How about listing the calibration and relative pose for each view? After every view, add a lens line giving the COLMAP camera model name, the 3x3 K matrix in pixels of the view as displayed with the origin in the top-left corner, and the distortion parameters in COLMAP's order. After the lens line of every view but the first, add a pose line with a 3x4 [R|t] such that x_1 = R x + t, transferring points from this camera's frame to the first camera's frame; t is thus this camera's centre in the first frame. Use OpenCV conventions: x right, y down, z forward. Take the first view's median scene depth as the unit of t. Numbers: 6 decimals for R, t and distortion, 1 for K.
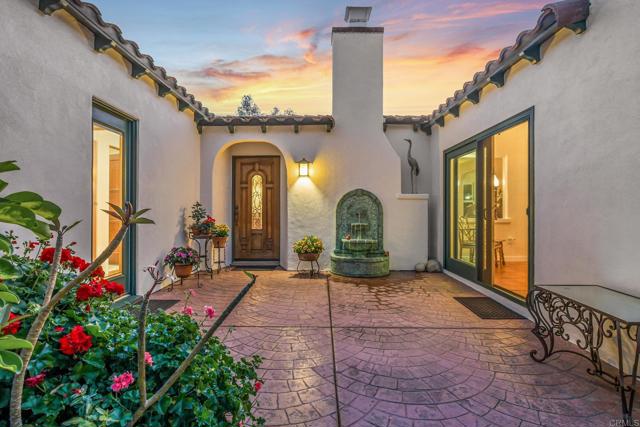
lens RADIAL K [[330.5, 0, 319.2], [0, 330.5, 210.5], [0, 0, 1]] dist [-0.001164, -0.000089]
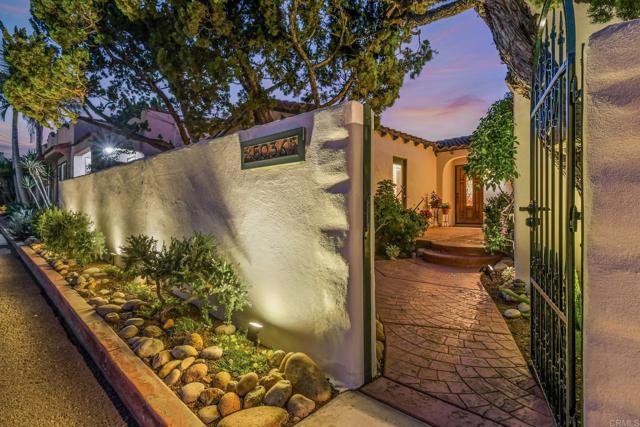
lens RADIAL K [[330.5, 0, 319.8], [0, 330.5, 211.9], [0, 0, 1]] dist [-0.001164, -0.000089]
pose [[0.715514, -0.003787, -0.698588, 0.538281], [-0.000777, 0.999980, -0.006217, 0.113008], [0.698598, 0.004991, 0.715497, -0.930820]]
